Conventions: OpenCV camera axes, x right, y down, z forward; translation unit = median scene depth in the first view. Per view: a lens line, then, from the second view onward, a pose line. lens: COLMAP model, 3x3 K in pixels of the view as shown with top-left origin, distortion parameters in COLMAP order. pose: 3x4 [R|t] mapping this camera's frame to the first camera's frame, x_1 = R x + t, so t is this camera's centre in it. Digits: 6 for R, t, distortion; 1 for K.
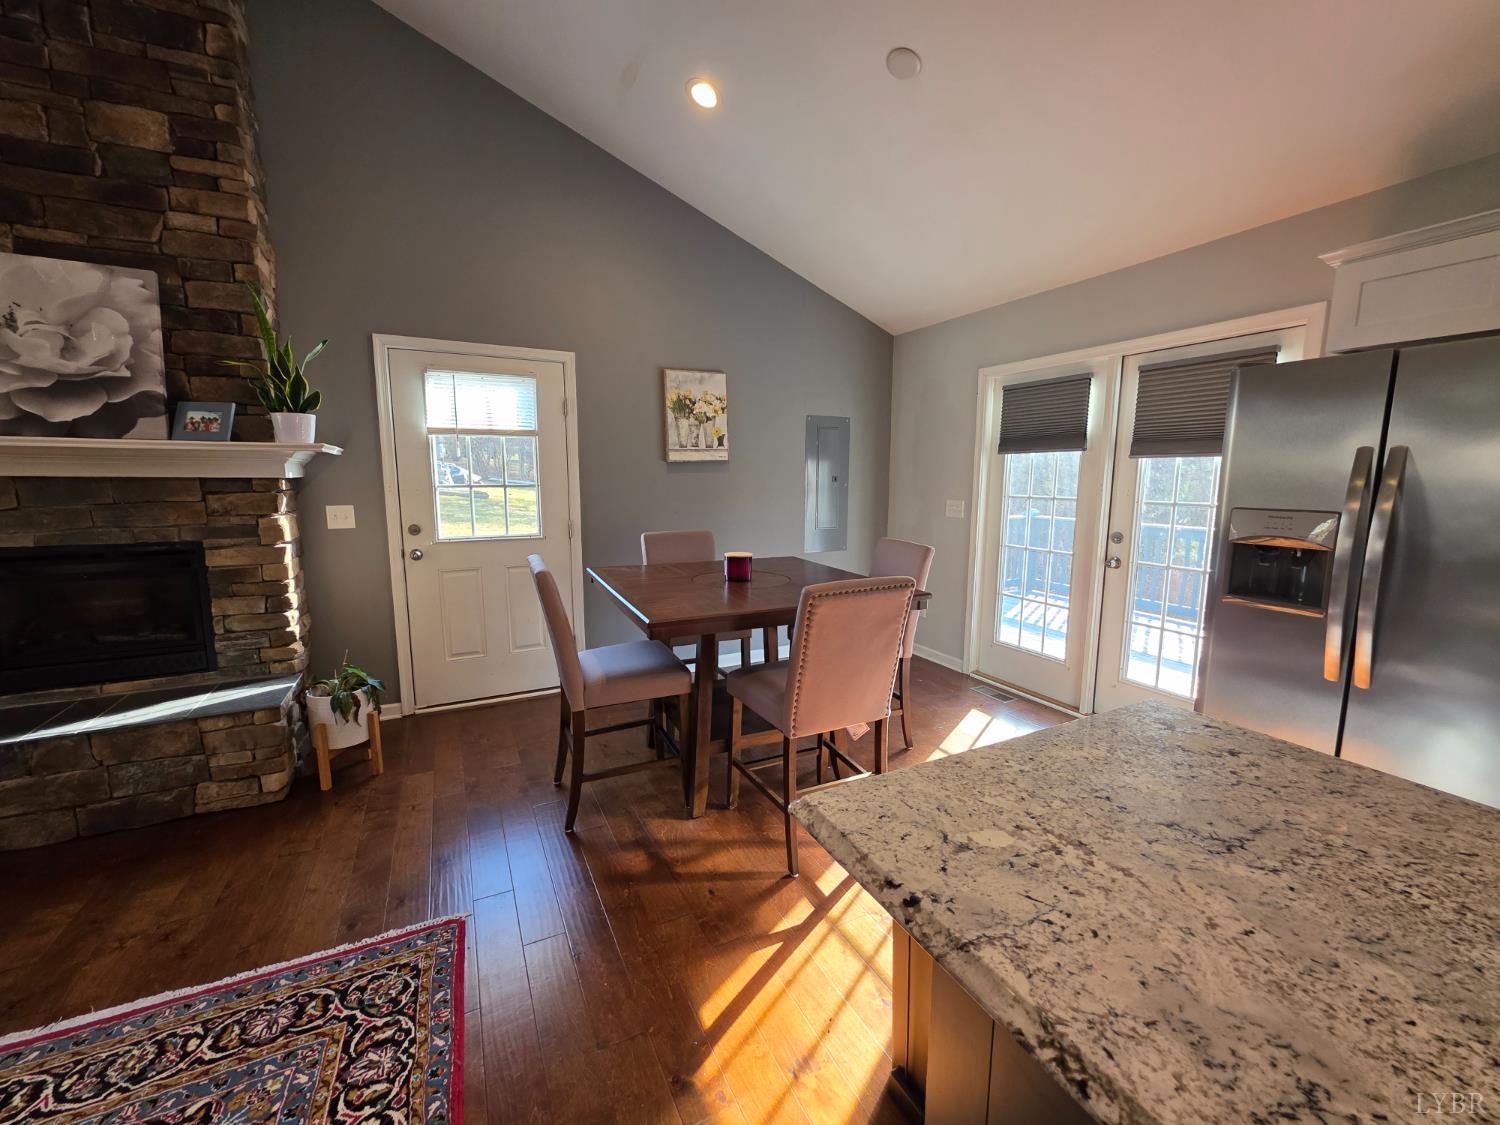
lens RADIAL K [[598.5, 0, 746.7], [0, 598.5, 557.8], [0, 0, 1]] dist [0.000007, 0.000574]
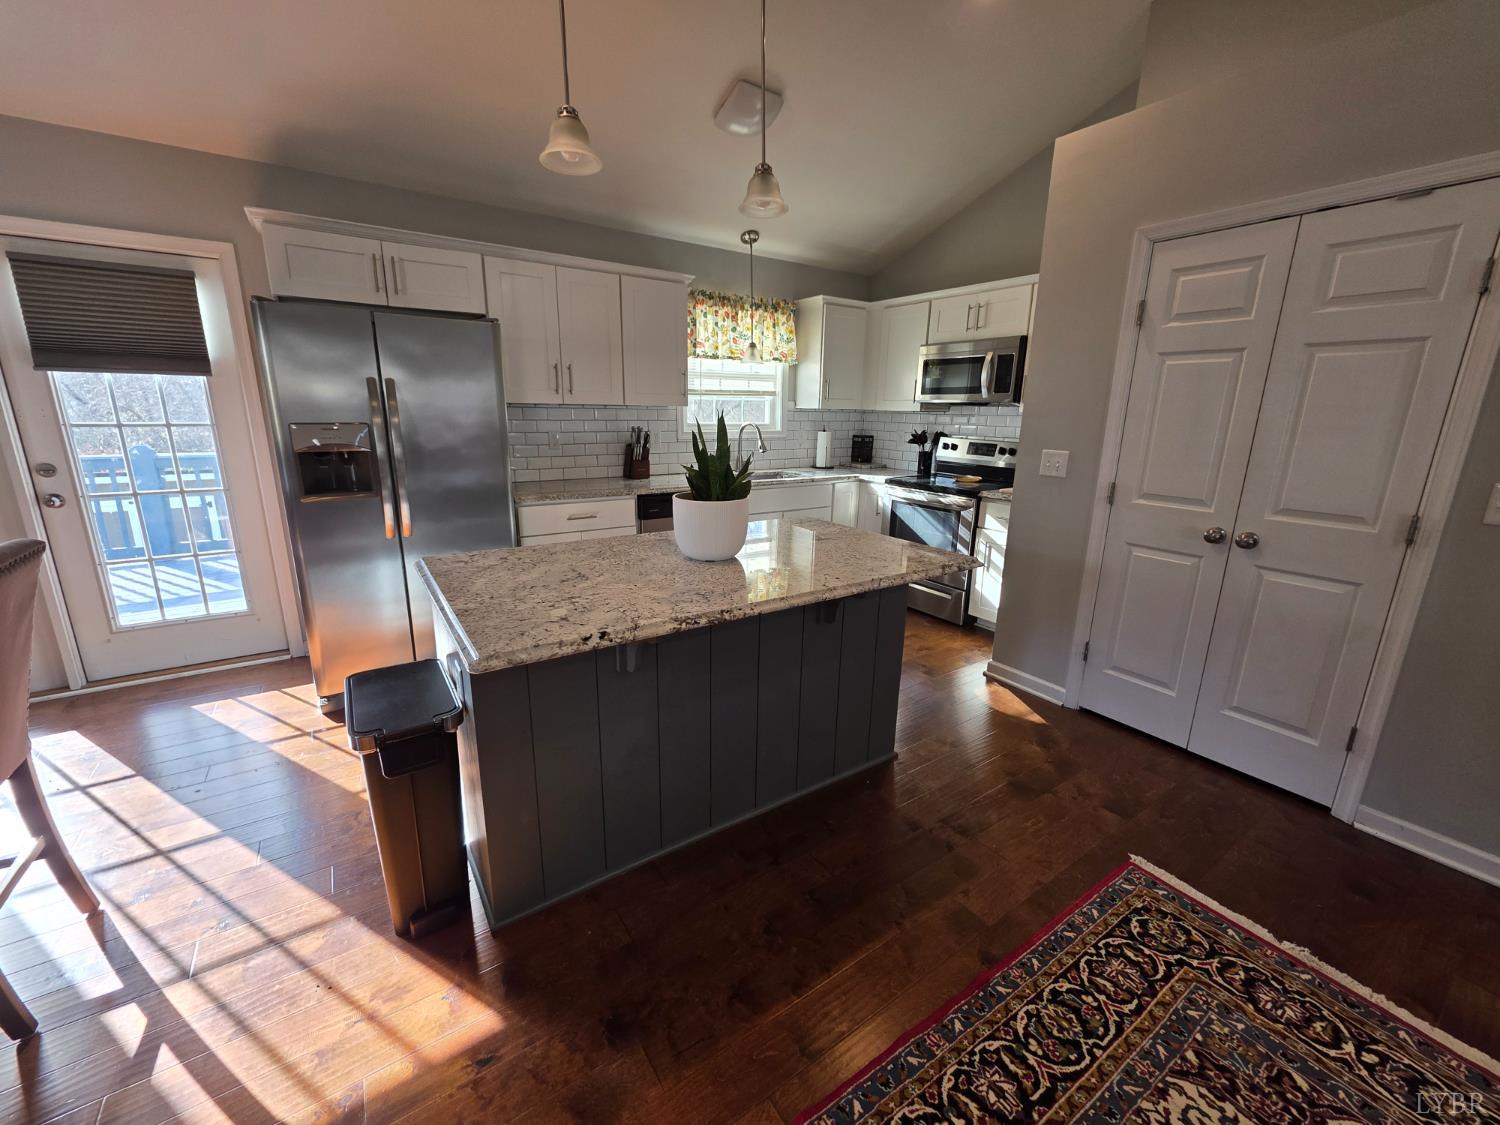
lens RADIAL K [[598.4, 0, 751.6], [0, 598.4, 558.2], [0, 0, 1]] dist [0.001157, 0.000961]
pose [[-0.137049, -0.246669, 0.959360, -0.425183], [0.119727, 0.957273, 0.263236, -0.023763], [-0.983302, 0.150937, -0.101660, 0.197900]]
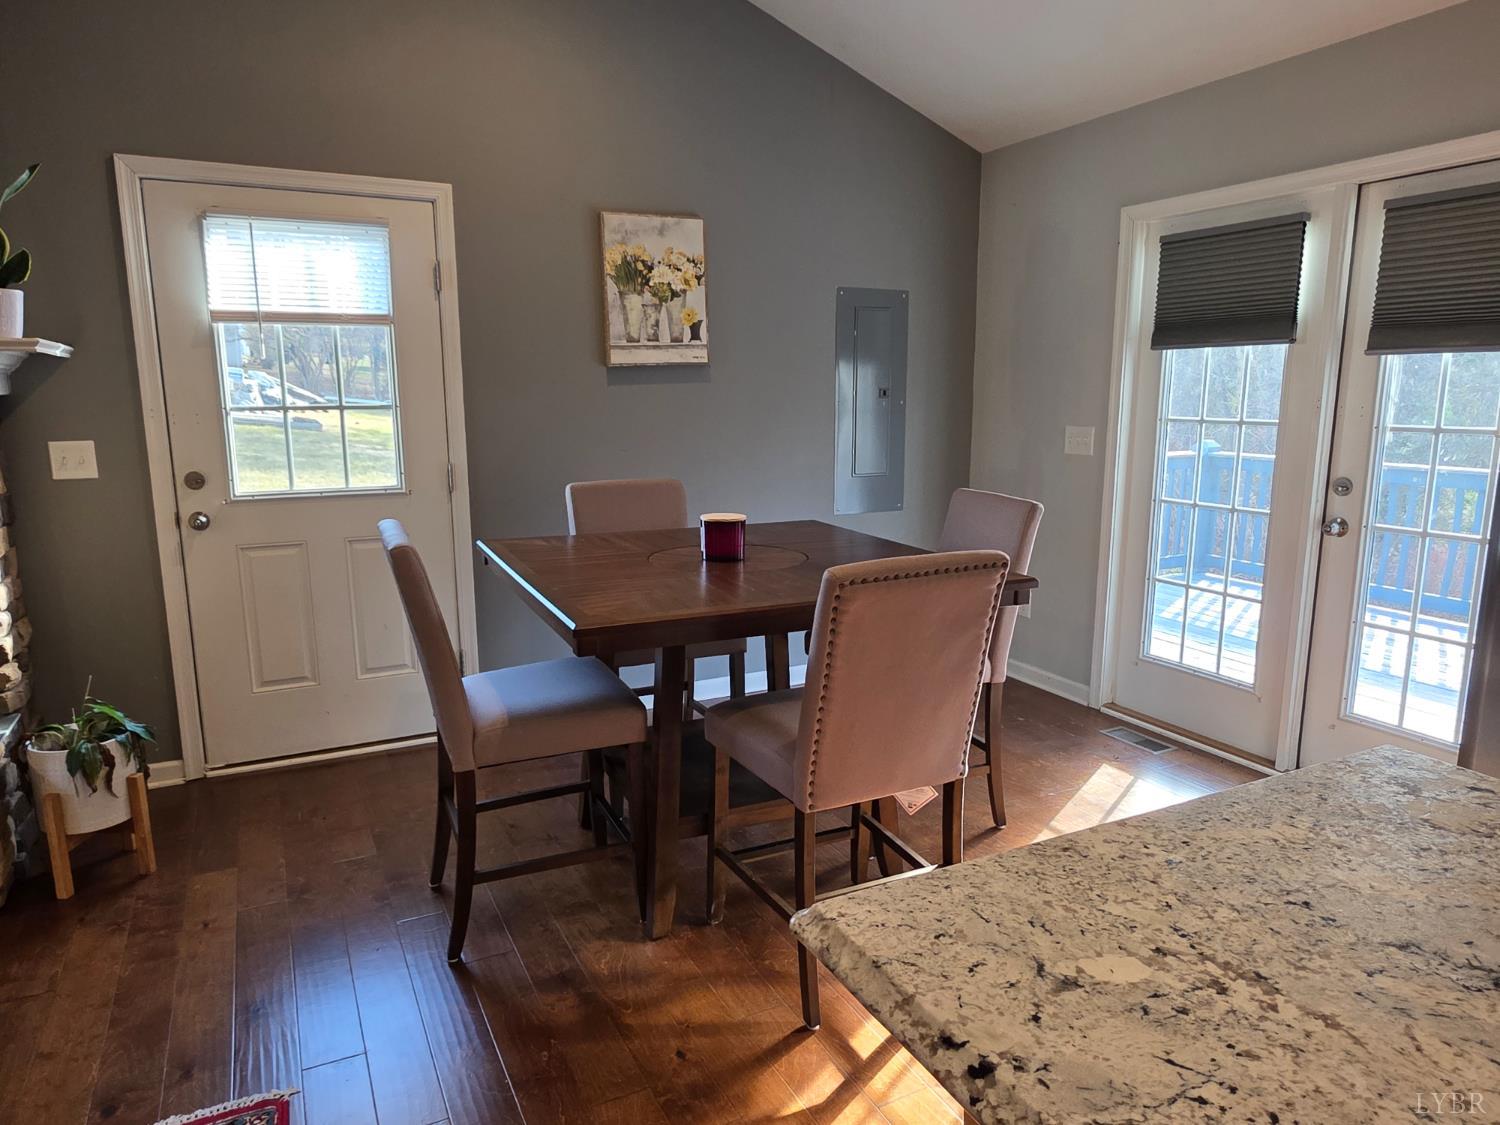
lens RADIAL K [[969.5, 0, 745.1], [0, 969.5, 572.4], [0, 0, 1]] dist [0.002574, -0.002531]
pose [[0.999980, -0.006312, -0.000070, 0.009476], [0.006307, 0.998751, 0.049565, 0.002024], [-0.000243, -0.049565, 0.998771, 0.005622]]
